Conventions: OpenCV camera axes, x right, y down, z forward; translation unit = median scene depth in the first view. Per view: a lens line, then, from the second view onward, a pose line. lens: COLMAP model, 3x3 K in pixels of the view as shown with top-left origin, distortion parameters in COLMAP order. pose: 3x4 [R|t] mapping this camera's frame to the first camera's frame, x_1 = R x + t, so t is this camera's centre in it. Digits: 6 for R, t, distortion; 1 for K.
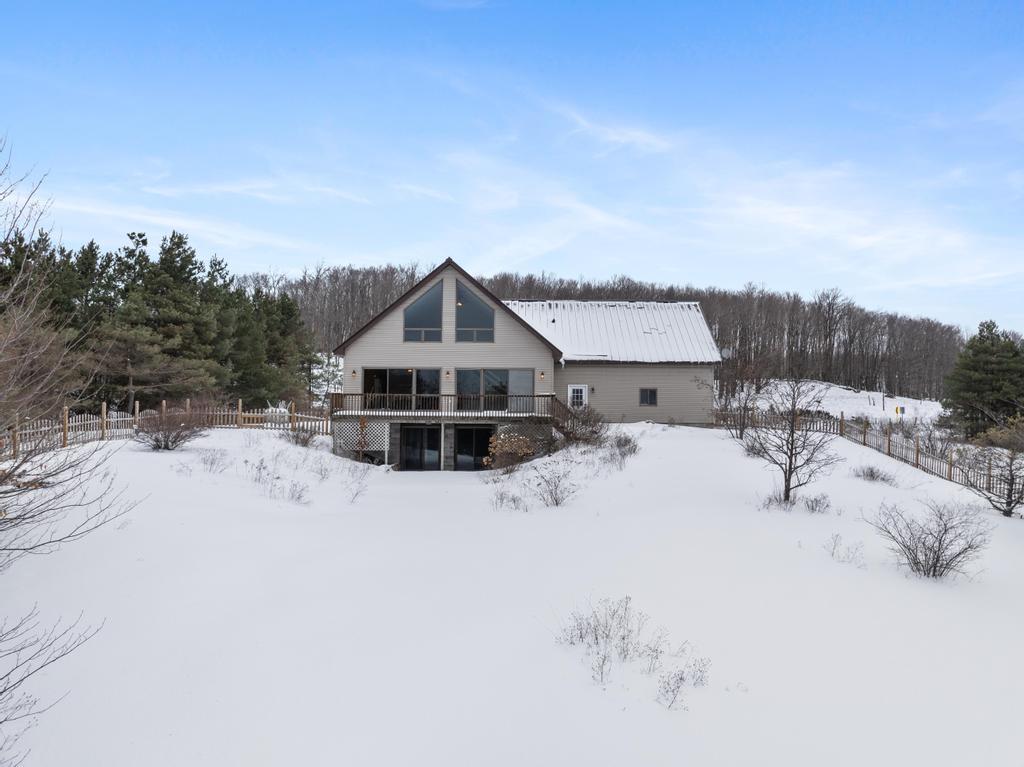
lens RADIAL K [[704.7, 0, 514.5], [0, 704.7, 340.1], [0, 0, 1]] dist [-0.005262, -0.001640]
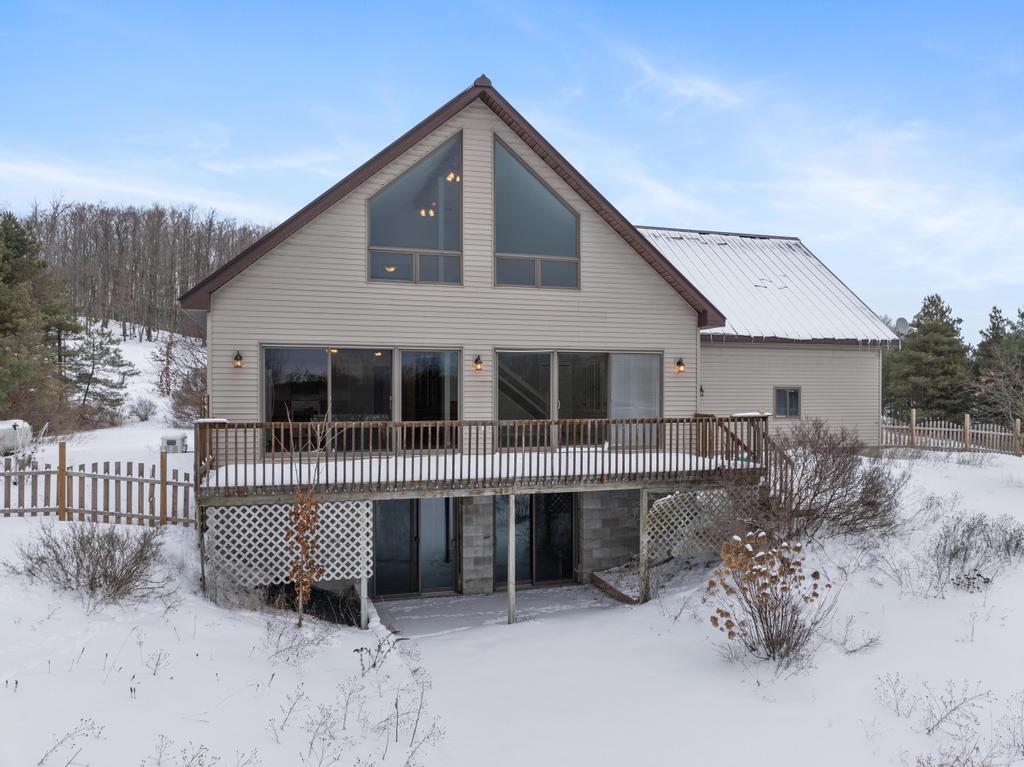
lens RADIAL K [[725.4, 0, 512.0], [0, 725.4, 383.5], [0, 0, 1]] dist [-0.028618, -0.002104]
pose [[0.955551, -0.004614, 0.294790, -0.199882], [-0.024955, 0.995023, 0.096465, 0.018442], [-0.293769, -0.099534, 0.950680, 0.581179]]
